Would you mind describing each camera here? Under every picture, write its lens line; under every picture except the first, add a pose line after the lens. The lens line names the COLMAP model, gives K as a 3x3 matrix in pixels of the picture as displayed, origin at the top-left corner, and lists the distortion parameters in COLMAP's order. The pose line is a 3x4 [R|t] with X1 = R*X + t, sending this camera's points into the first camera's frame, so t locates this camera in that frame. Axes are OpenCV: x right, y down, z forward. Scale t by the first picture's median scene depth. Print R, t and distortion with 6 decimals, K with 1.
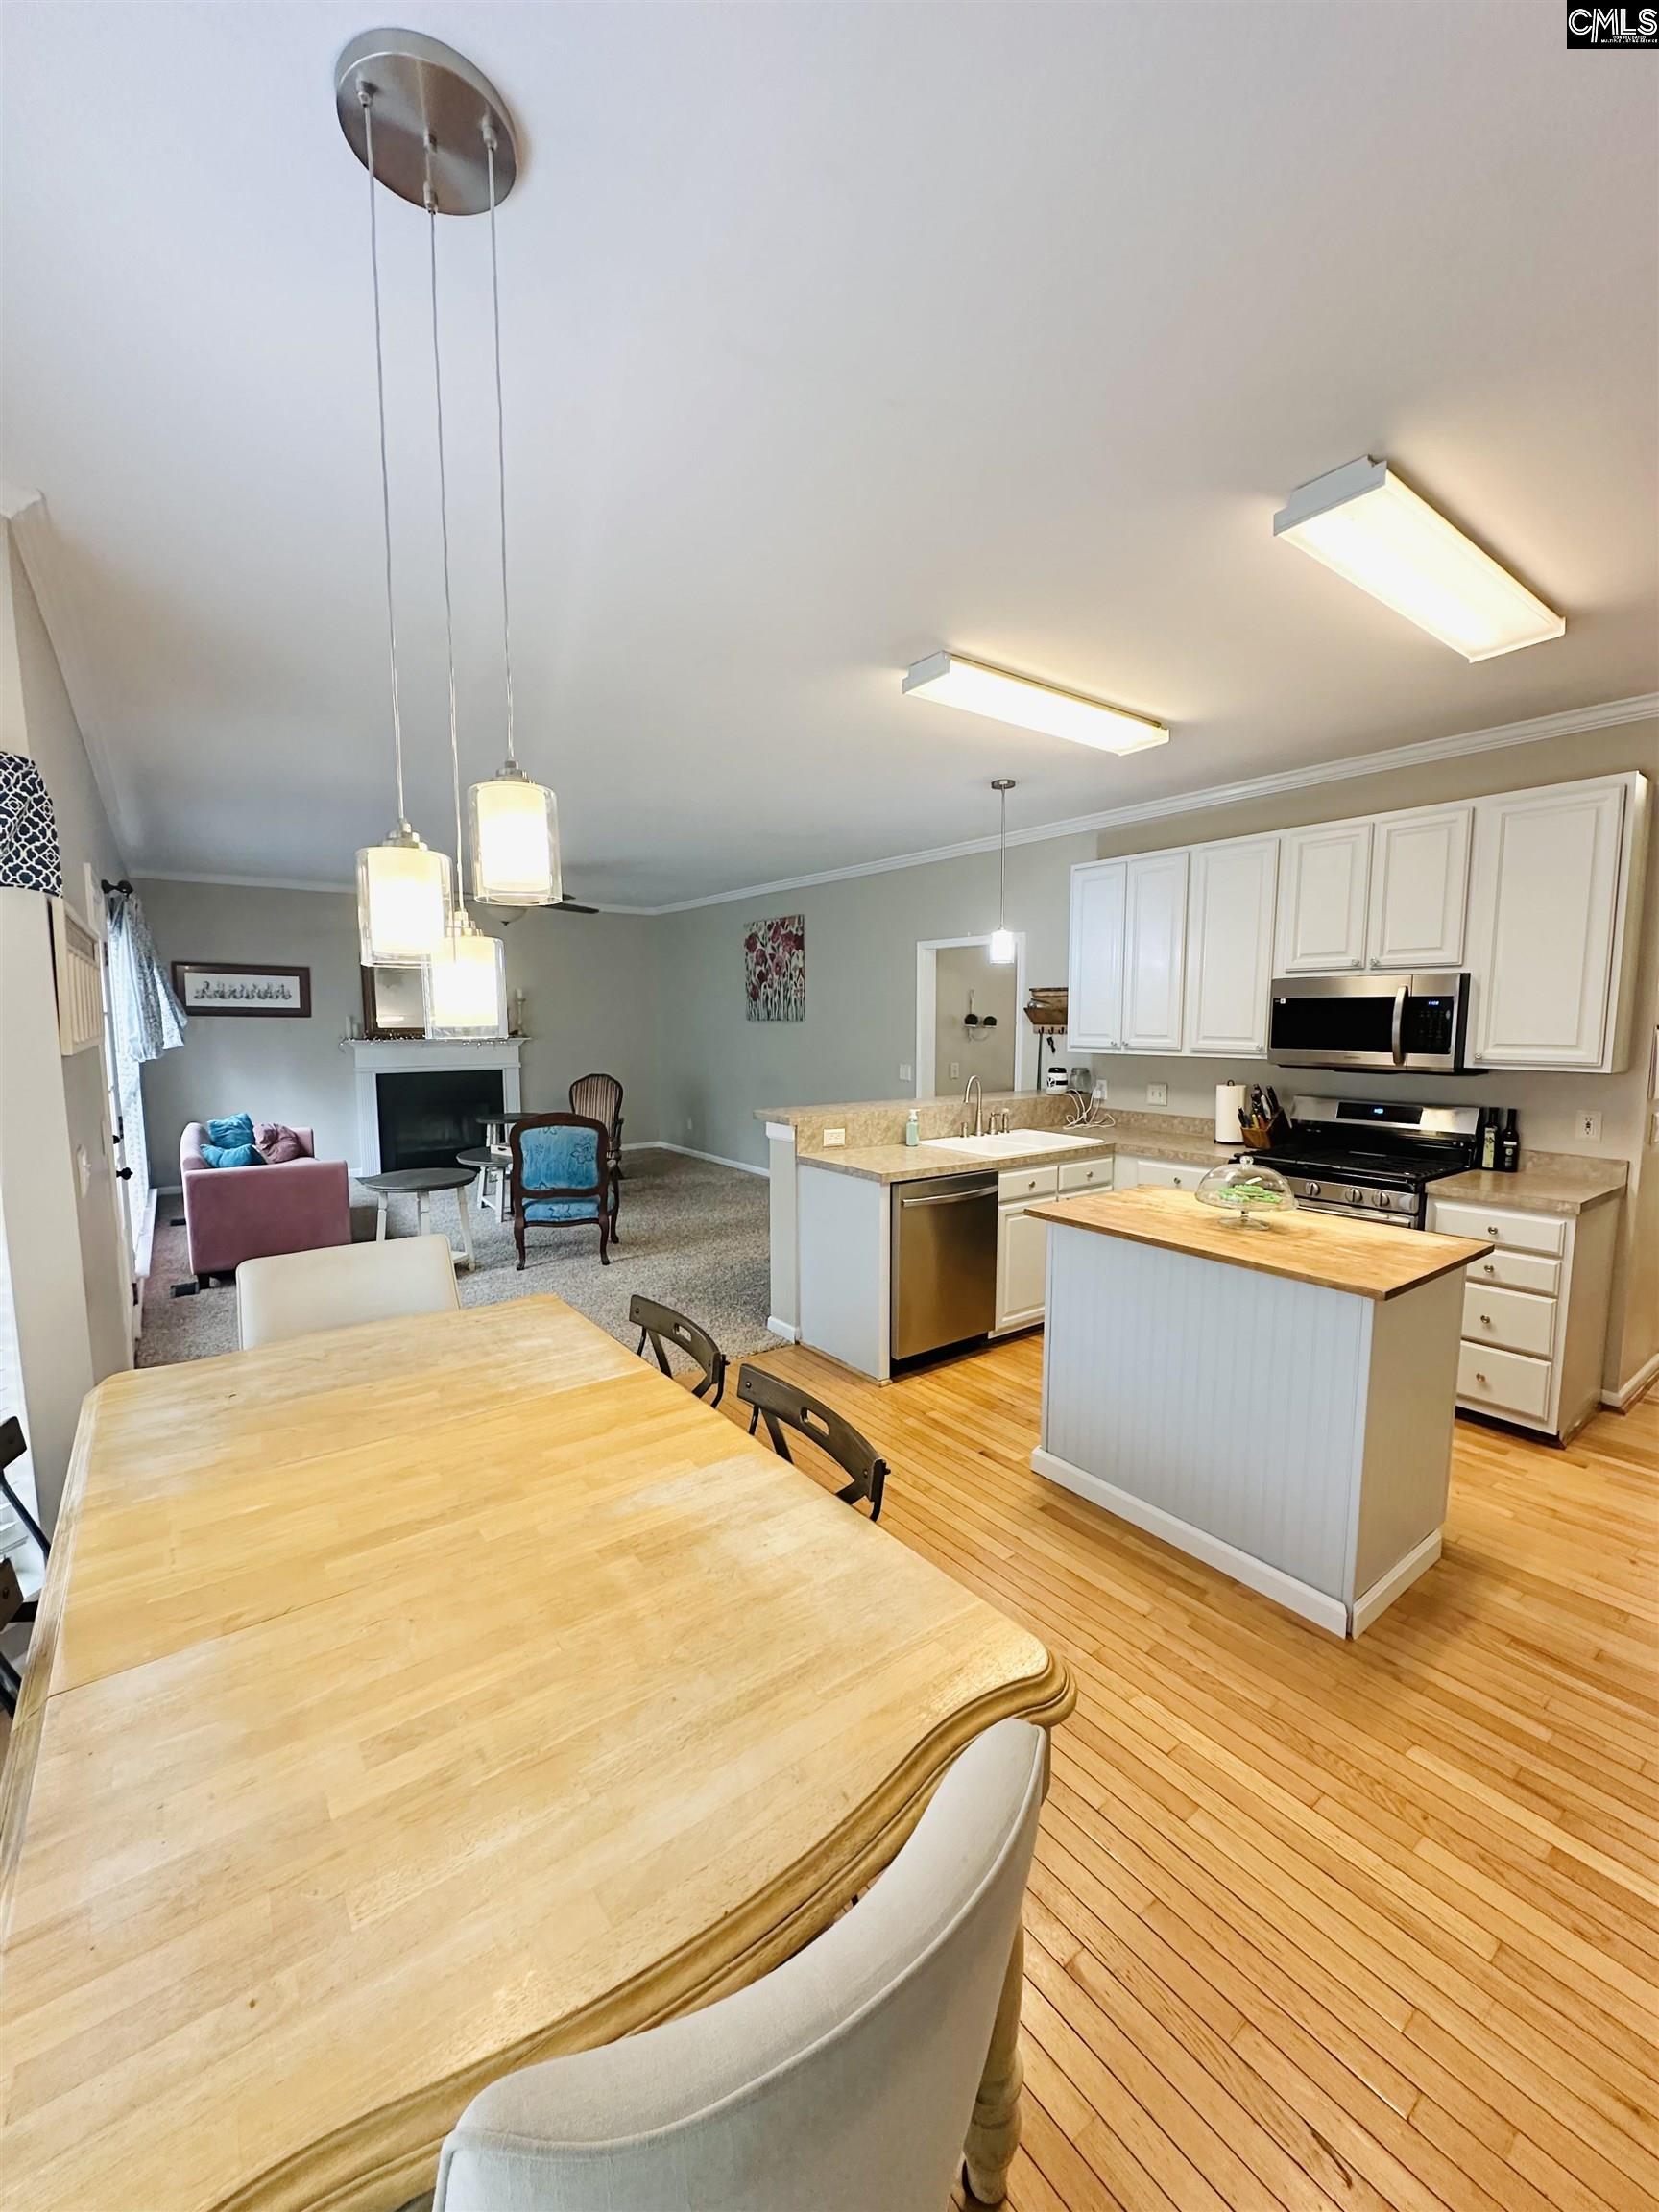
lens RADIAL K [[884.2, 0, 827.5], [0, 884.2, 1105.7], [0, 0, 1]] dist [-0.003187, 0.000950]
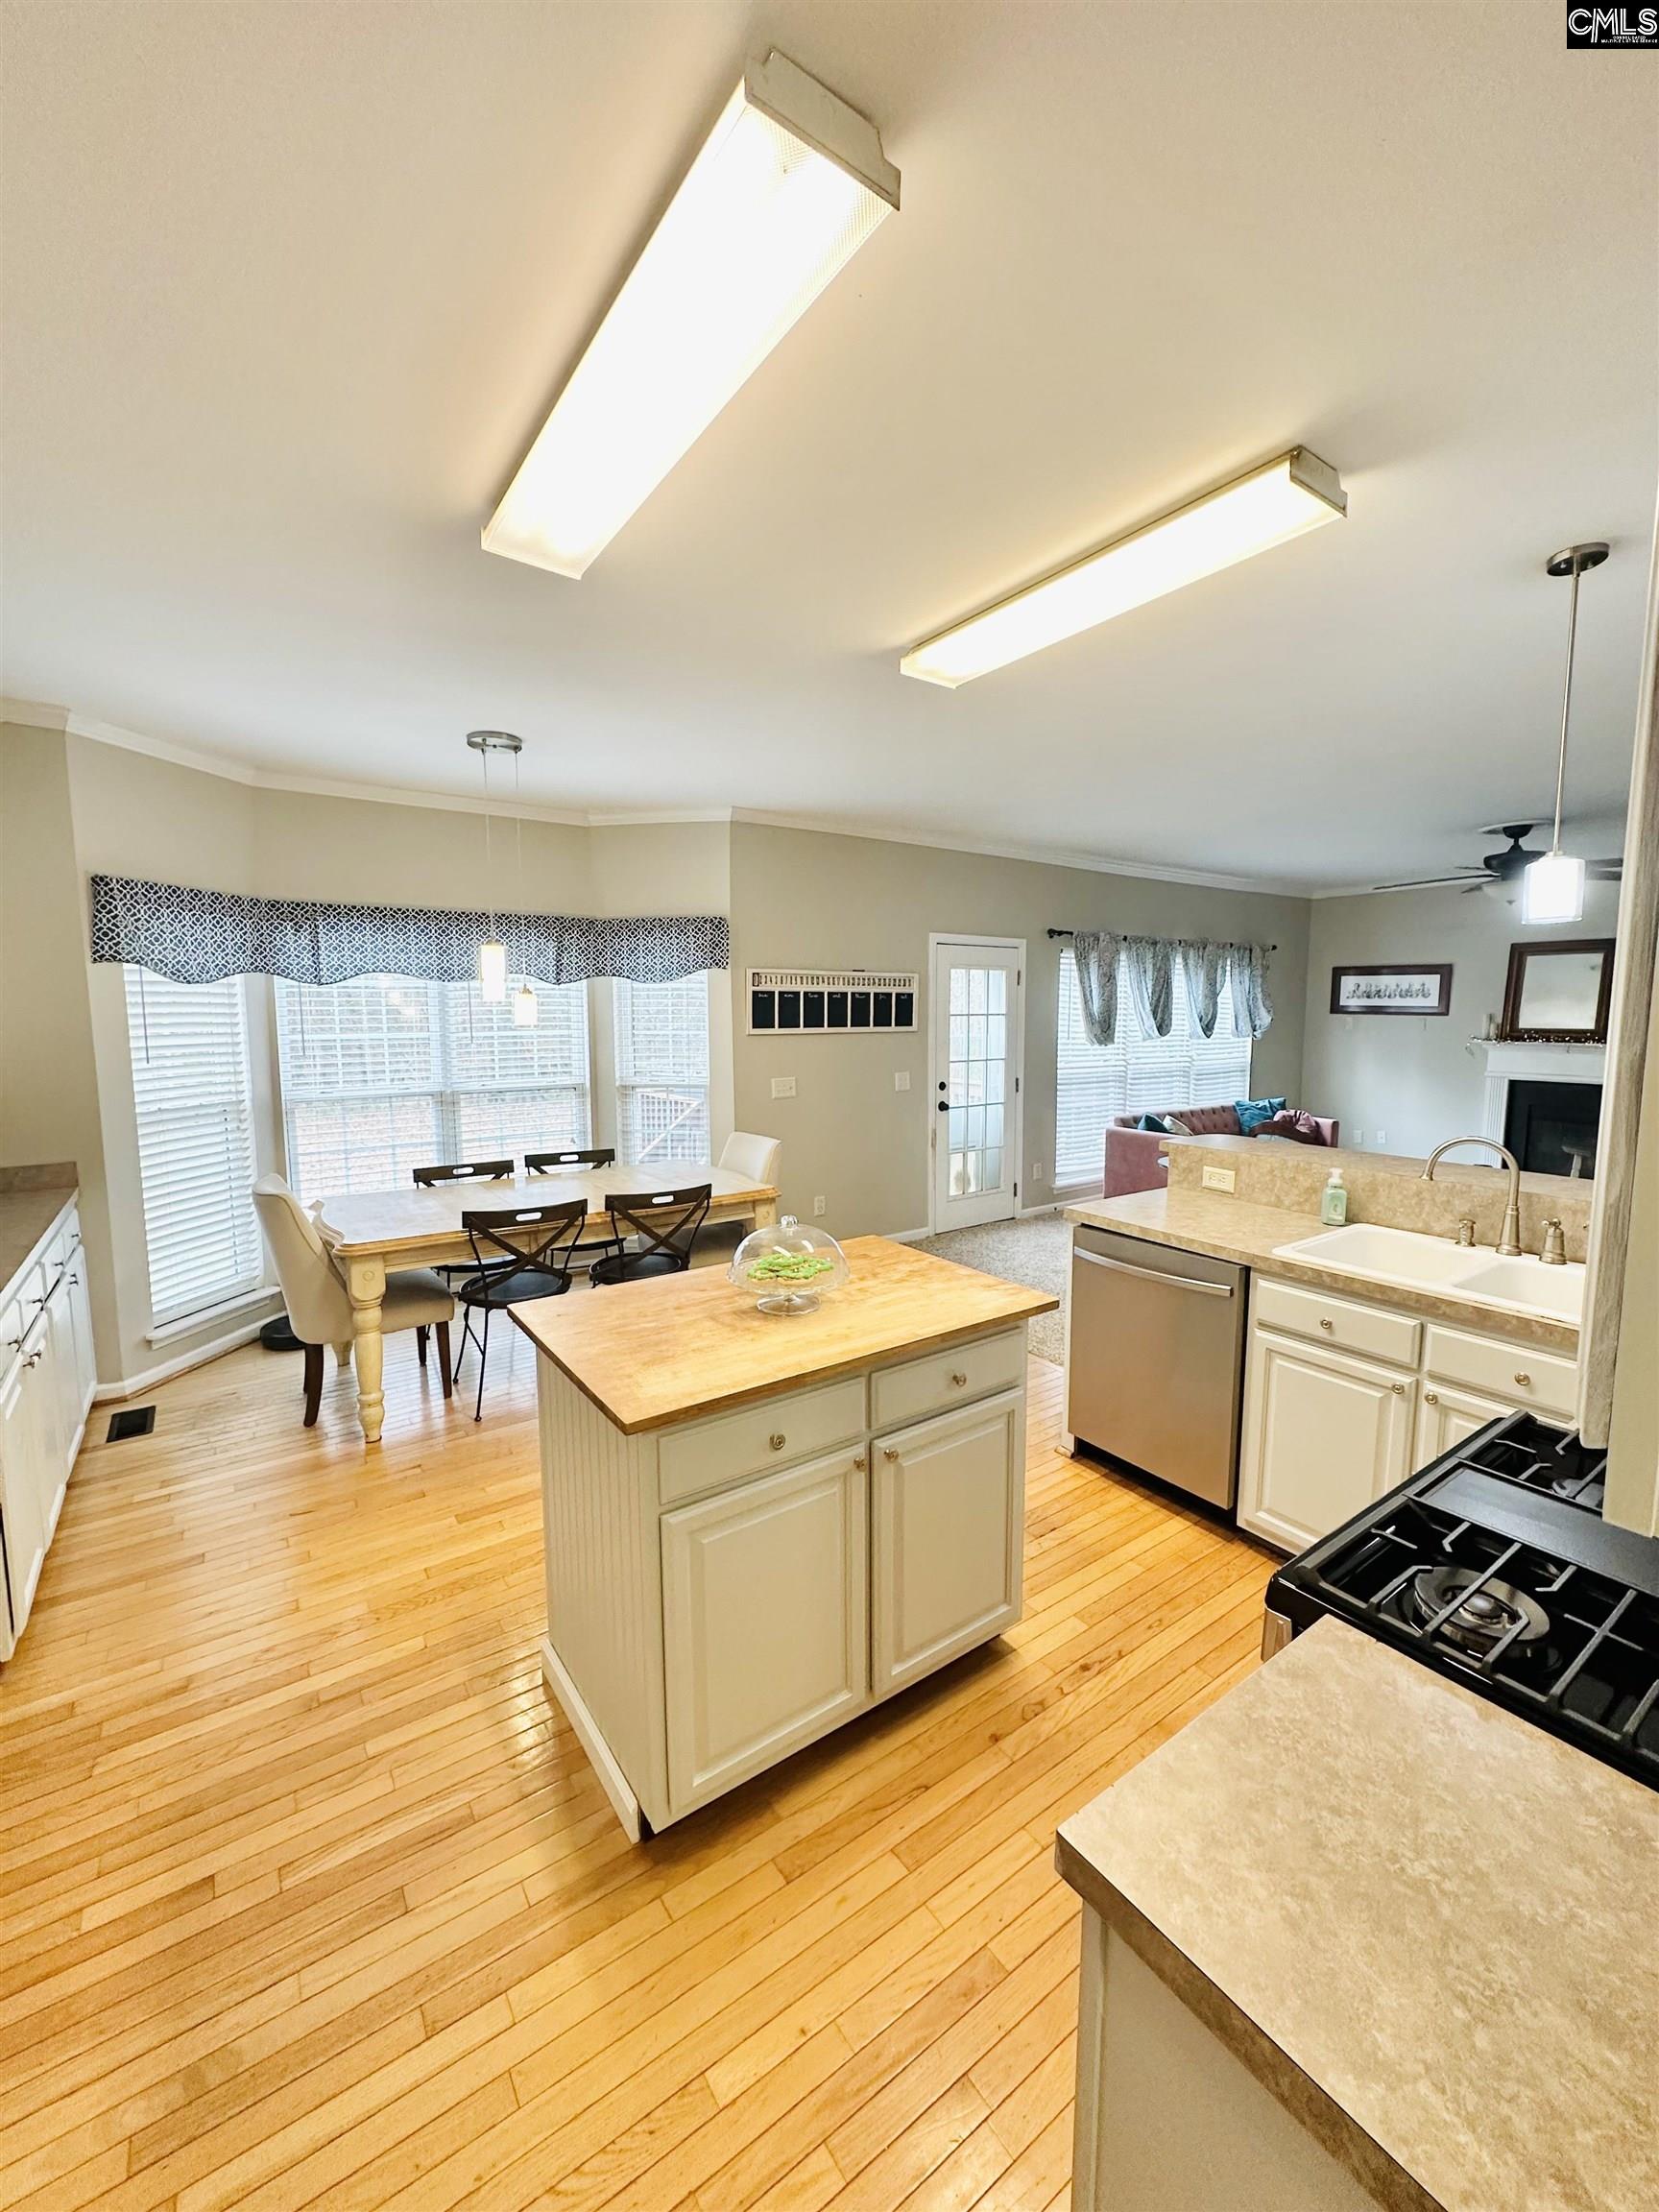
lens RADIAL K [[884.2, 0, 827.5], [0, 884.2, 1105.7], [0, 0, 1]] dist [-0.003187, 0.000950]
pose [[-0.031662, 0.109177, -0.993518, 0.644543], [-0.100565, 0.988624, 0.111844, -0.066147], [0.994427, 0.103454, -0.020322, 0.548814]]
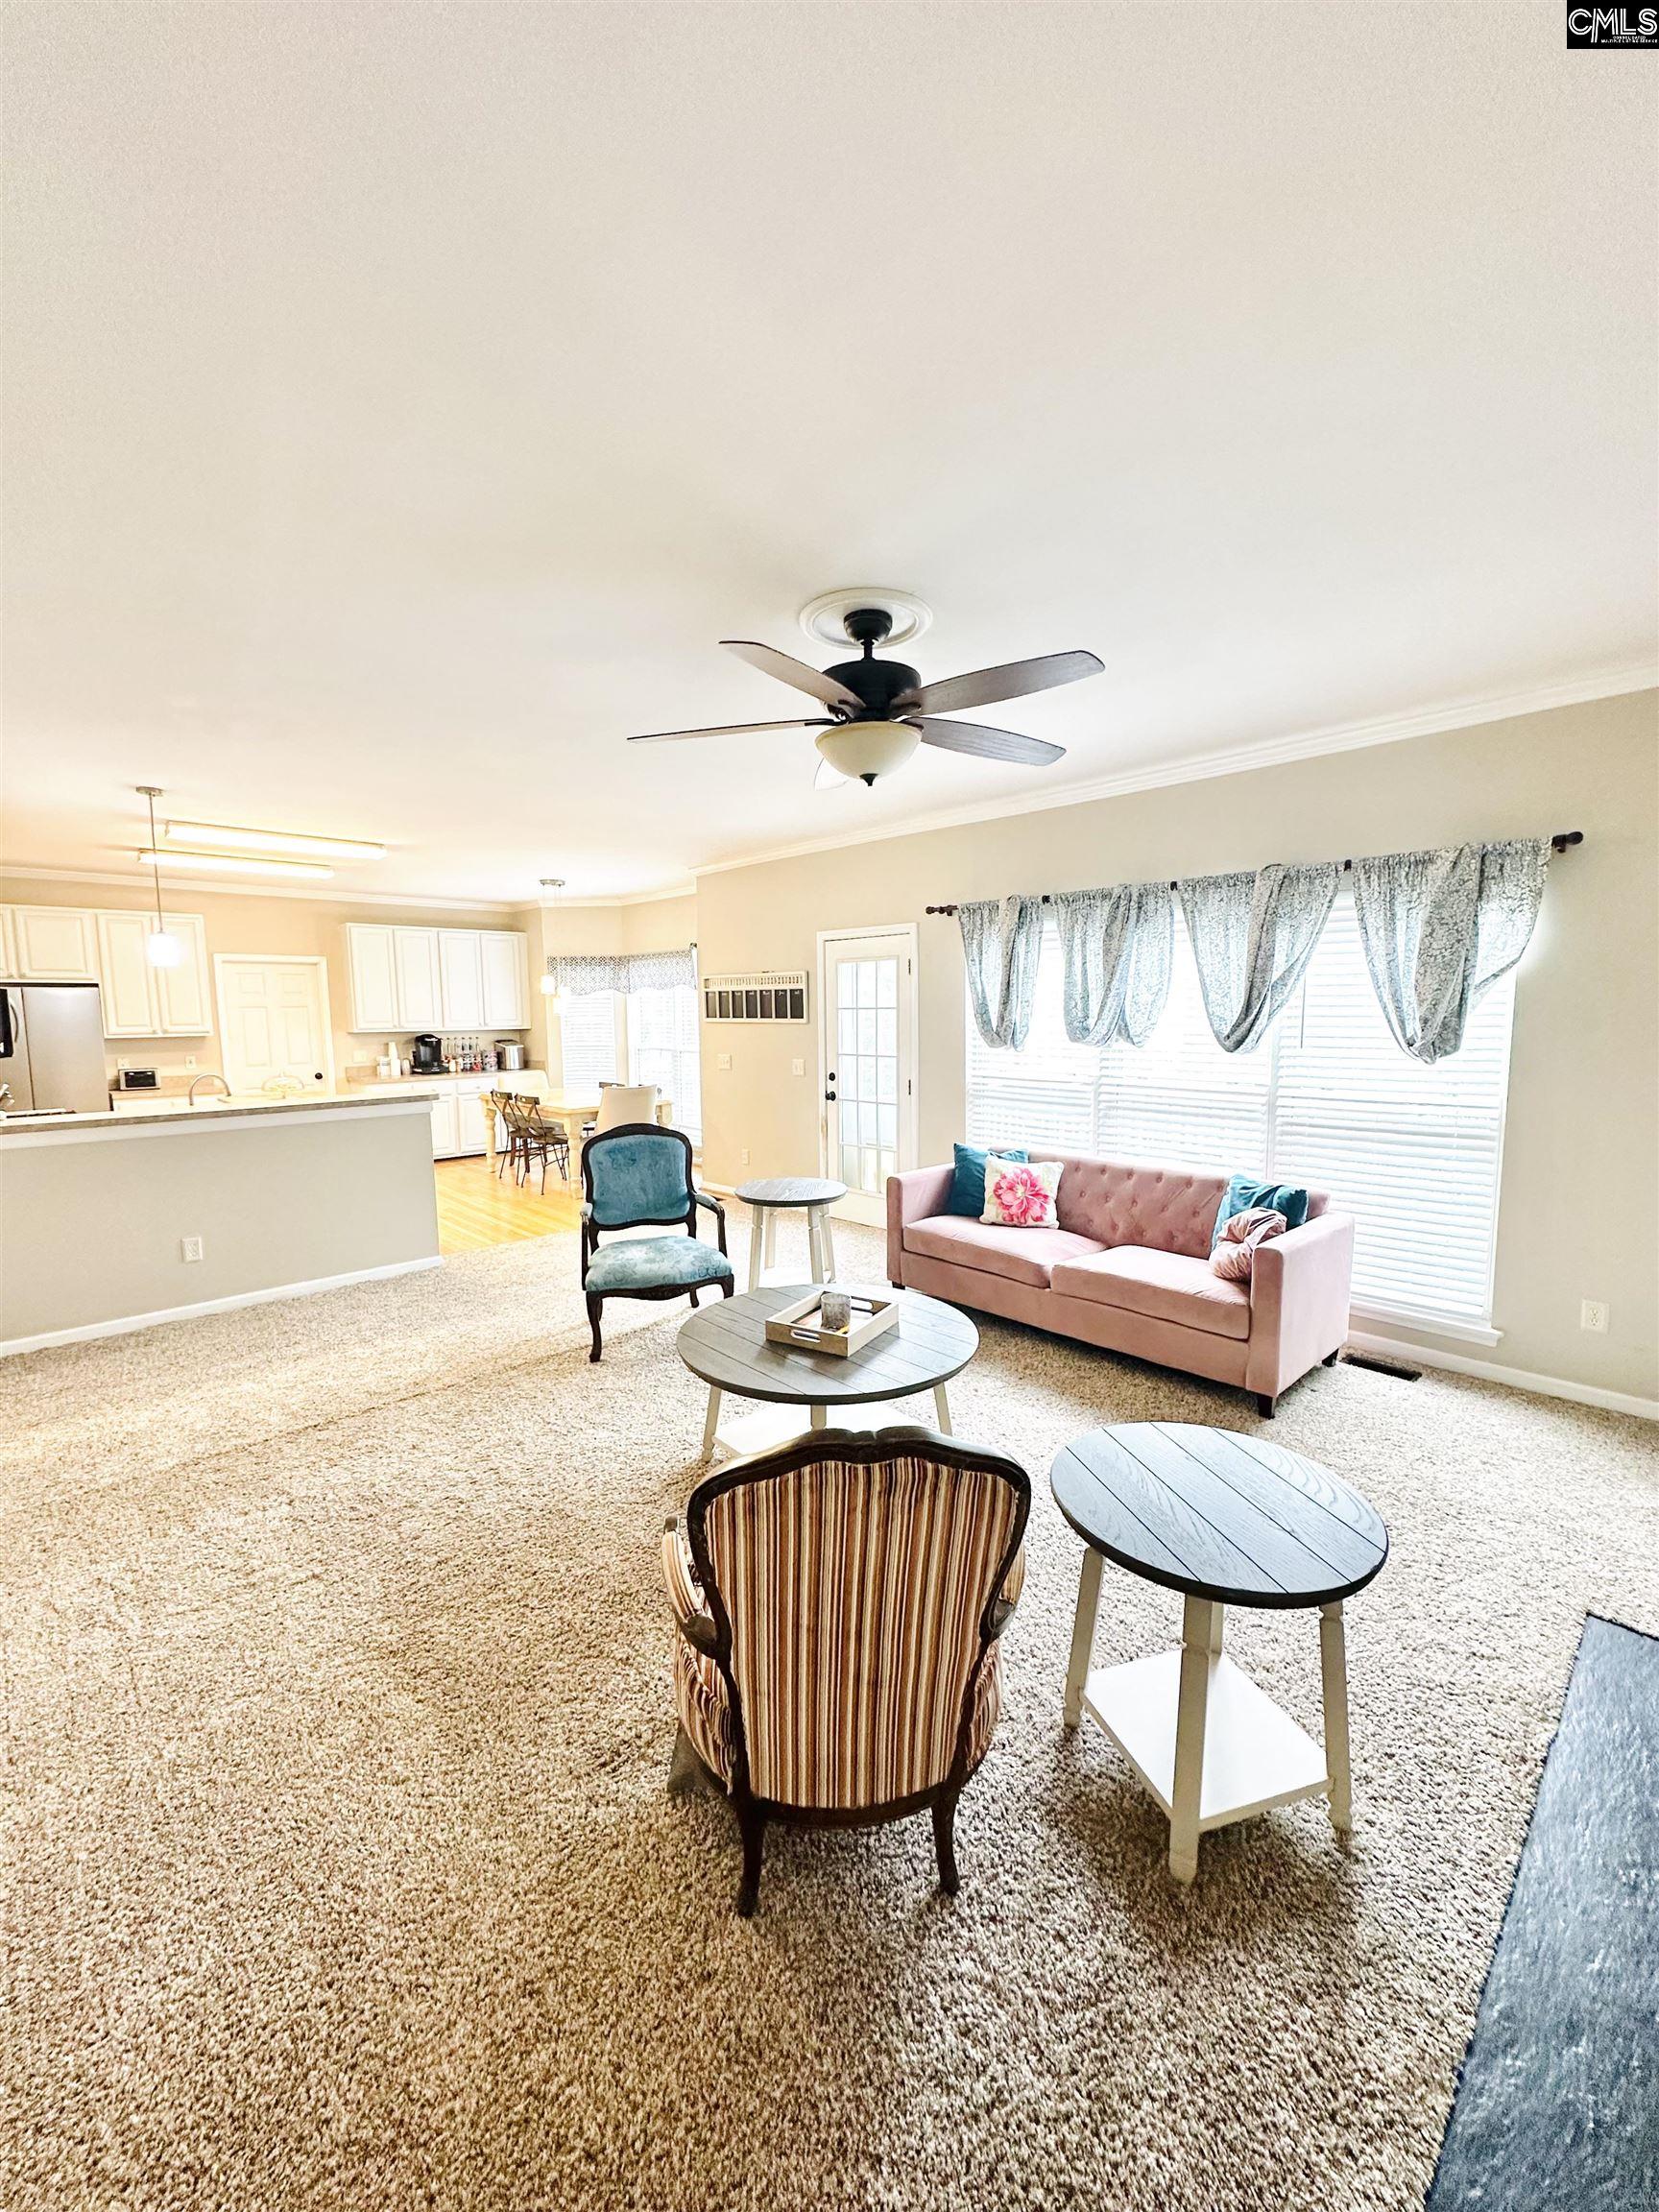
lens RADIAL K [[884.2, 0, 827.5], [0, 884.2, 1105.7], [0, 0, 1]] dist [-0.003187, 0.000950]
pose [[-0.991746, 0.018902, -0.126817, -0.382927], [-0.008001, 0.978022, 0.208348, -0.194195], [0.127968, 0.207643, -0.969798, 1.889754]]
